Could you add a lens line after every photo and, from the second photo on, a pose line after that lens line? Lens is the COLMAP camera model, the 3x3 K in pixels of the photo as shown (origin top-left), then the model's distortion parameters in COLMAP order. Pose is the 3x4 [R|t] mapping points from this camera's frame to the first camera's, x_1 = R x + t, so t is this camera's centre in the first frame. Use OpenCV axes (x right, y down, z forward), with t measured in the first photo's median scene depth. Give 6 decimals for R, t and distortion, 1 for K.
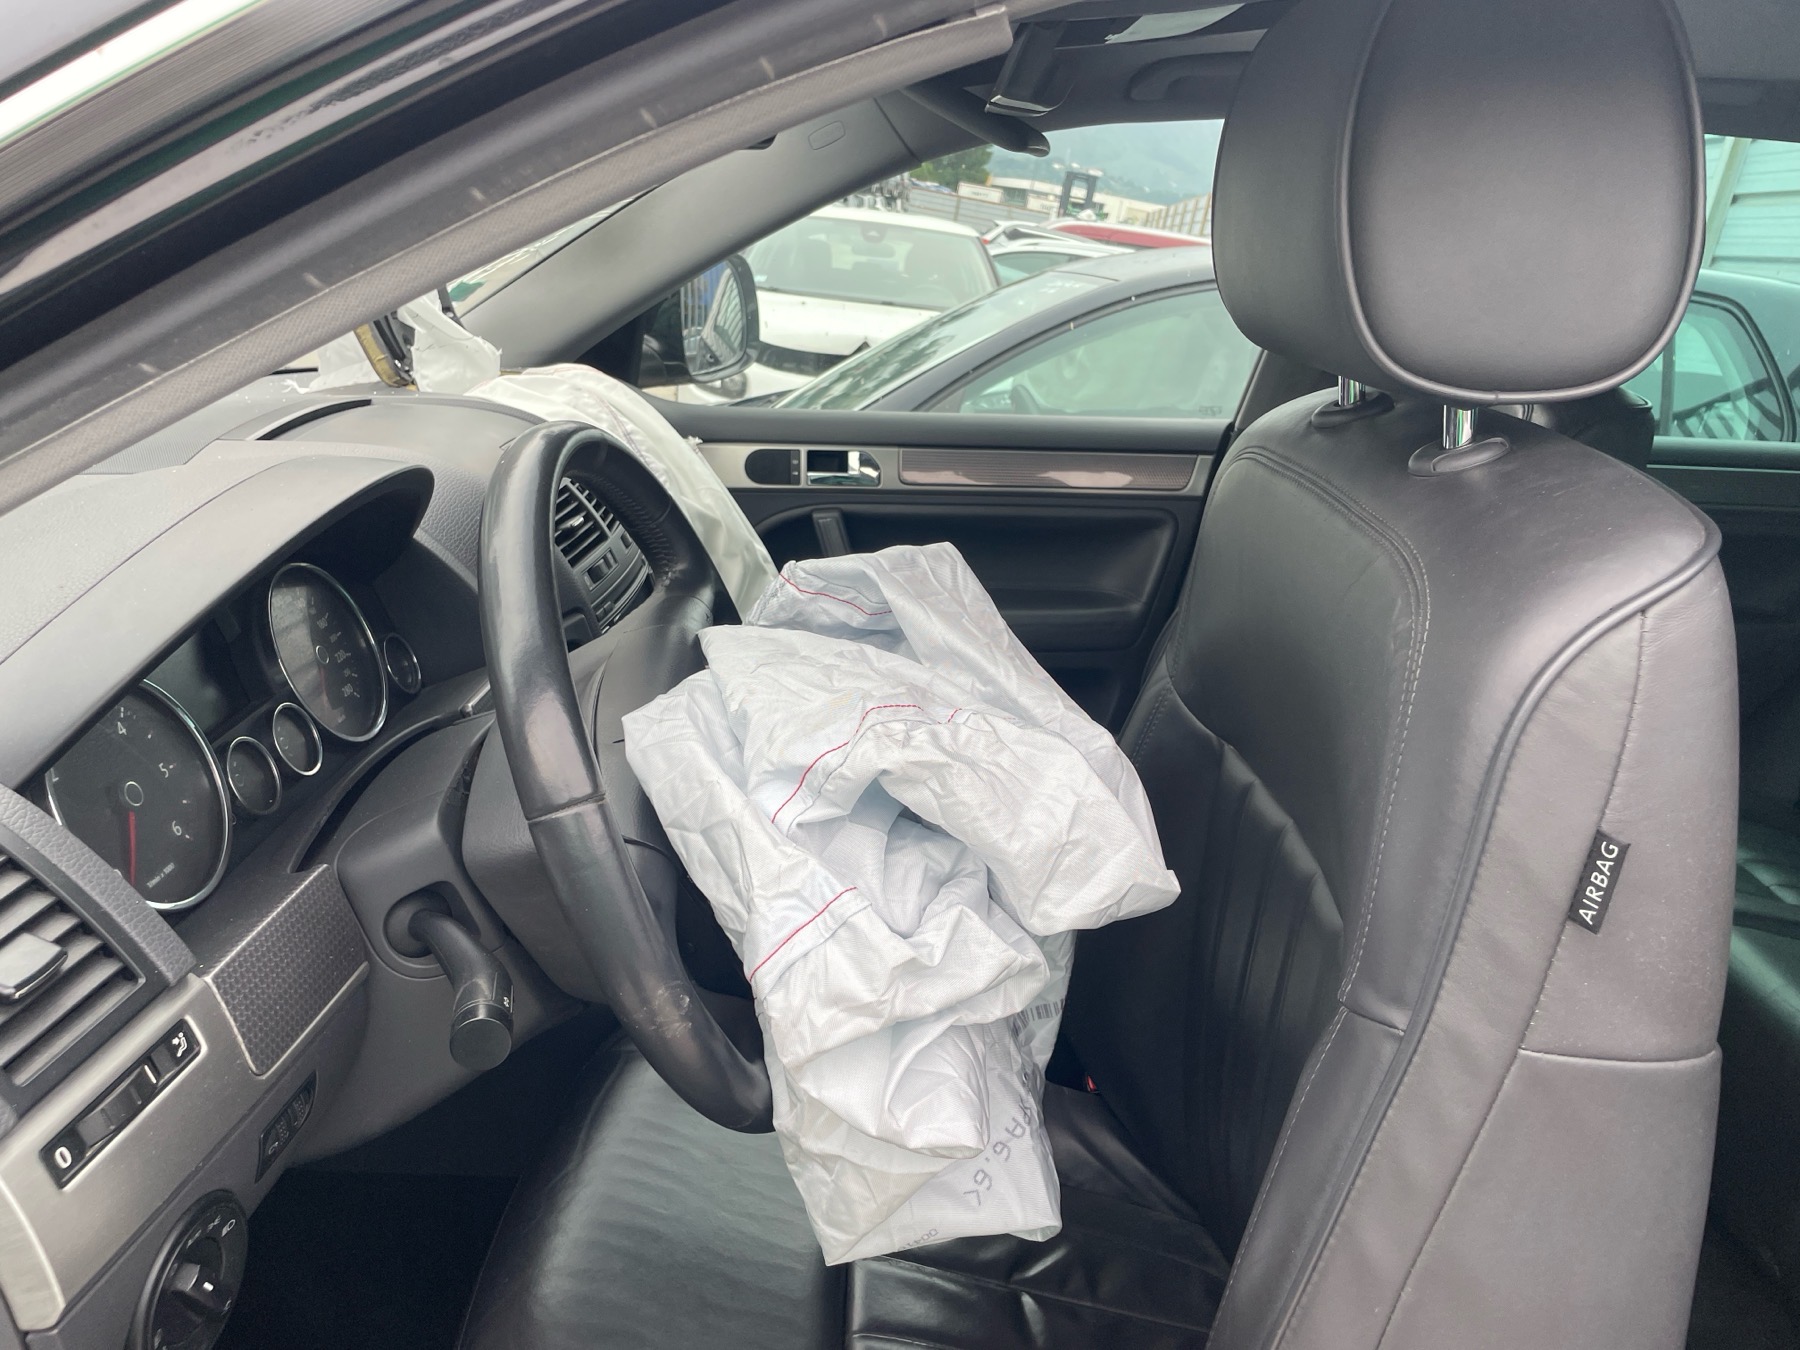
lens RADIAL K [[1382.3, 0, 882.8], [0, 1382.3, 663.6], [0, 0, 1]] dist [0.081170, -0.110595]
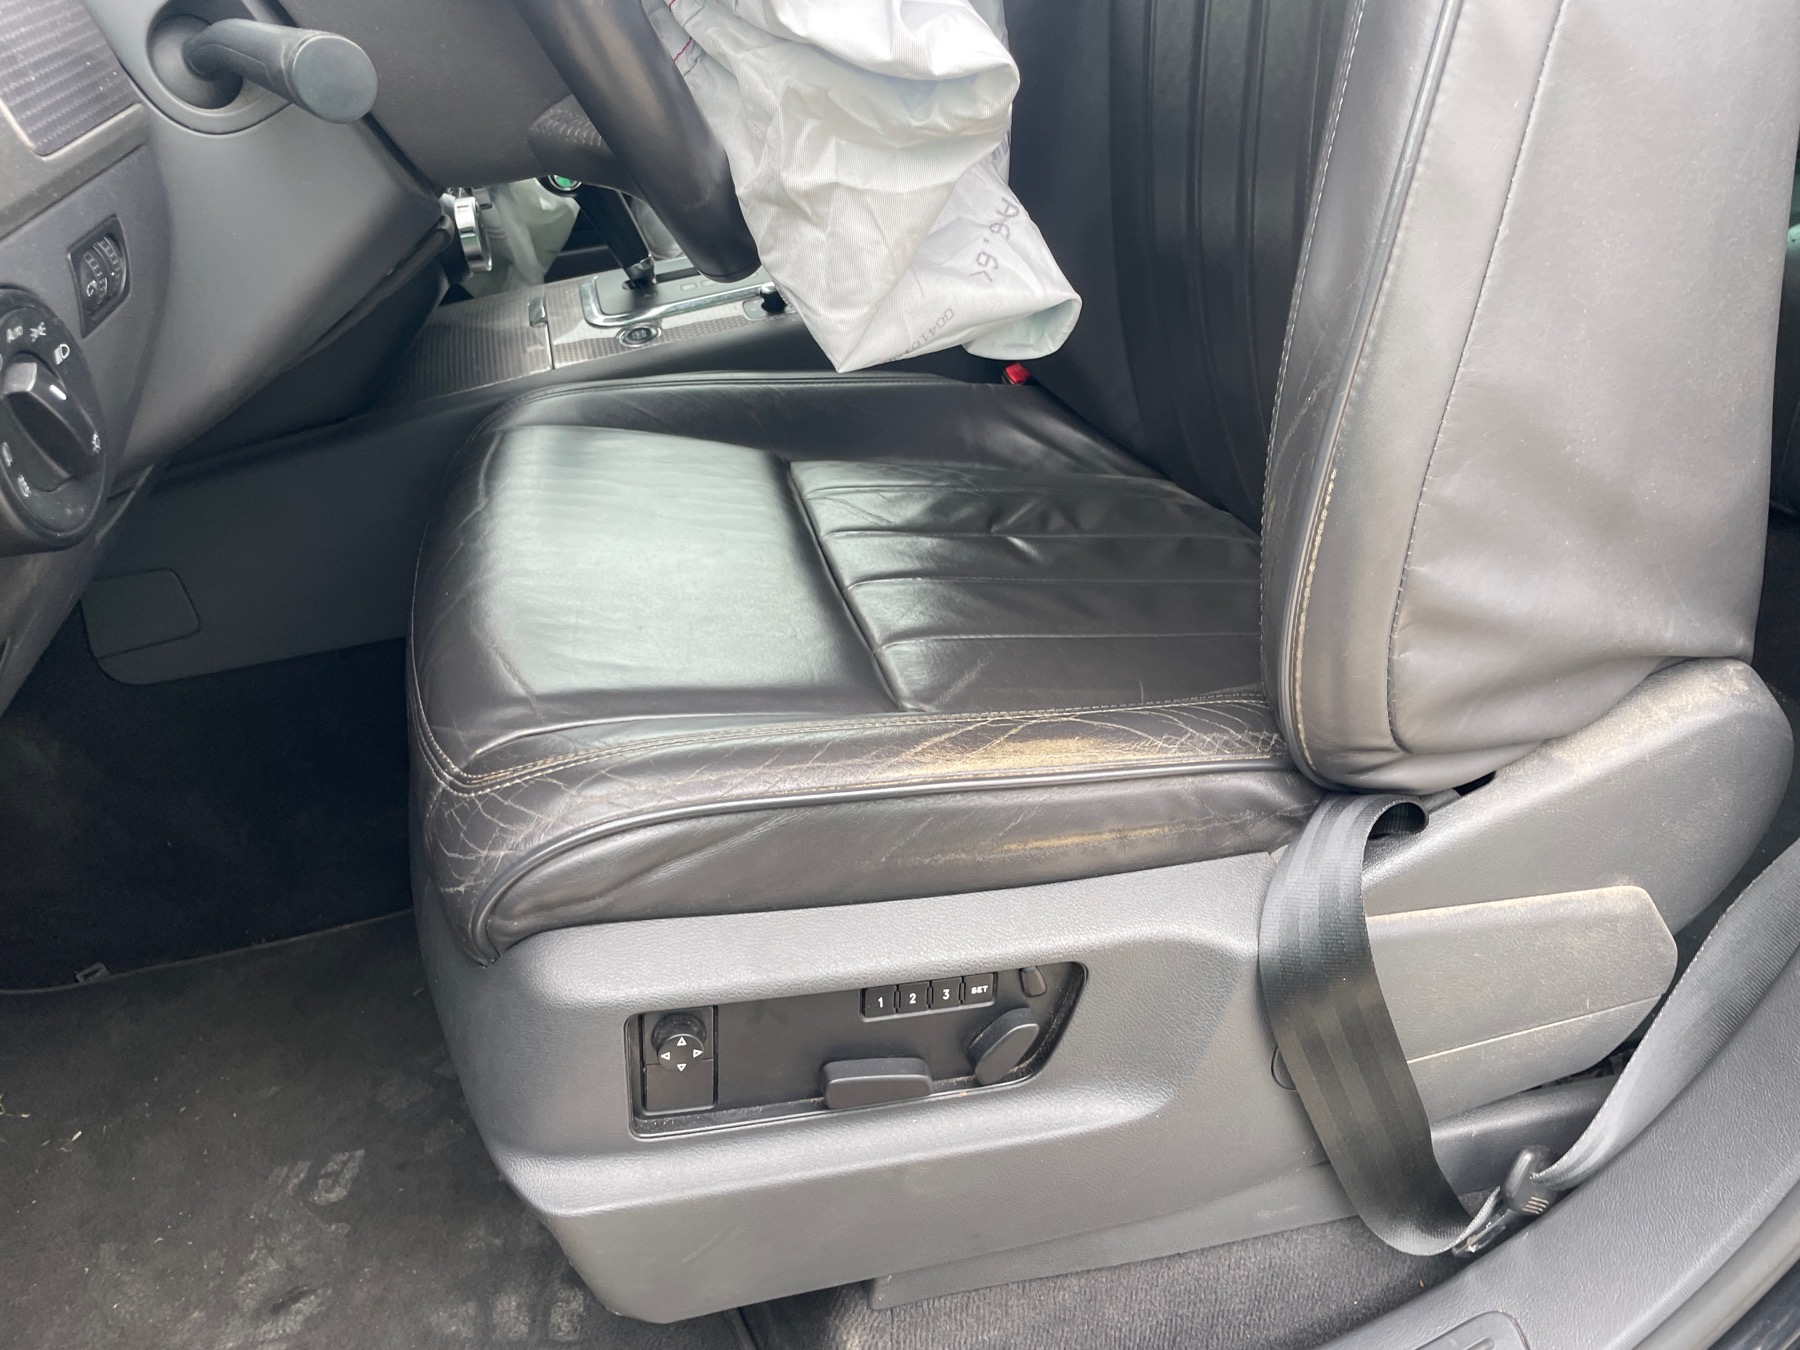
lens RADIAL K [[1382.3, 0, 902.4], [0, 1382.3, 672.5], [0, 0, 1]] dist [0.081170, -0.110595]
pose [[0.956503, -0.251172, 0.148374, -0.188749], [0.211500, 0.947377, 0.240300, 0.449679], [-0.200923, -0.198467, 0.959292, 0.174786]]
